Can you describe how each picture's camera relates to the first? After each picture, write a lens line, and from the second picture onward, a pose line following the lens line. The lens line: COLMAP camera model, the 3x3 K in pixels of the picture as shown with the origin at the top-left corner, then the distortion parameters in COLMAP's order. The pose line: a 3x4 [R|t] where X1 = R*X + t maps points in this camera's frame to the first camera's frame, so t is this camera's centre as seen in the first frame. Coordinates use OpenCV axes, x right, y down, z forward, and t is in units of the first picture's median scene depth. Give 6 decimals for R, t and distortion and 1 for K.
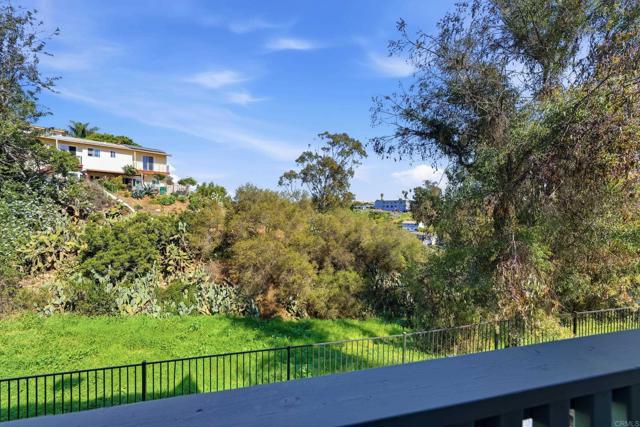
lens RADIAL K [[257.4, 0, 317.7], [0, 257.4, 212.2], [0, 0, 1]] dist [0.002026, 0.000467]
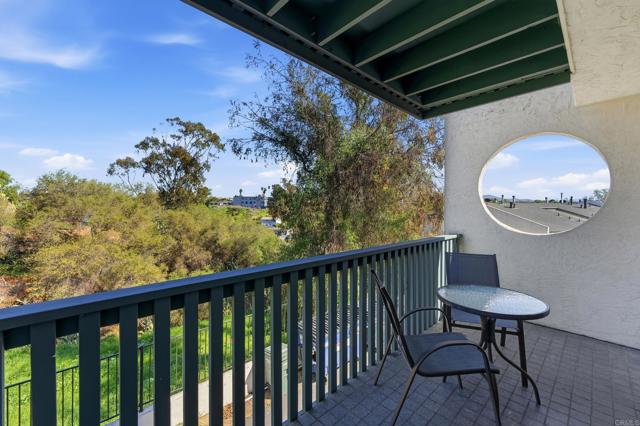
lens RADIAL K [[262.5, 0, 319.1], [0, 262.5, 208.4], [0, 0, 1]] dist [0.000996, 0.000061]
pose [[0.860489, 0.001981, 0.509465, -0.008115], [-0.001577, 0.999998, -0.001225, -0.000241], [-0.509467, 0.000251, 0.860490, -0.038929]]
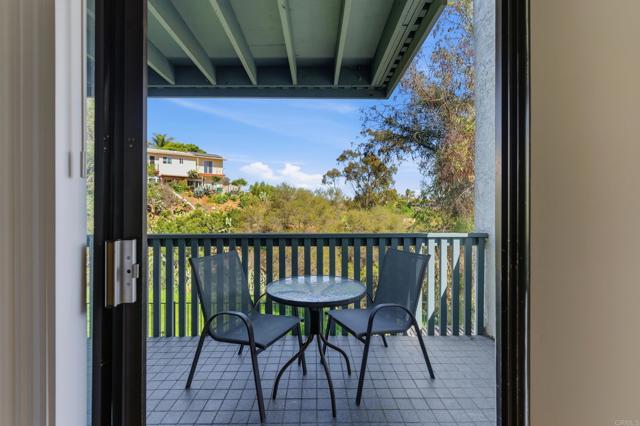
lens RADIAL K [[266.9, 0, 318.8], [0, 266.9, 207.3], [0, 0, 1]] dist [-0.000815, 0.000202]
pose [[0.977455, -0.003763, -0.211112, 0.093652], [0.001106, 0.999919, -0.012701, 0.004676], [0.211142, 0.012181, 0.977379, -0.071767]]
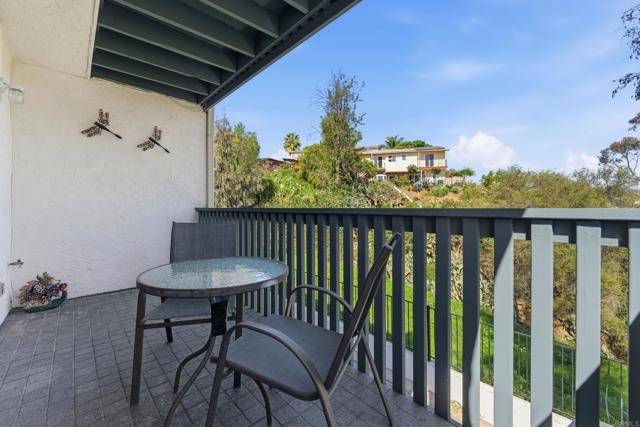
lens RADIAL K [[265.9, 0, 319.0], [0, 265.9, 204.8], [0, 0, 1]] dist [0.000182, -0.000110]
pose [[0.501296, -0.005502, -0.865259, 0.133839], [0.001232, 0.999983, -0.005645, 0.013413], [0.865275, 0.001764, 0.501294, -0.008089]]
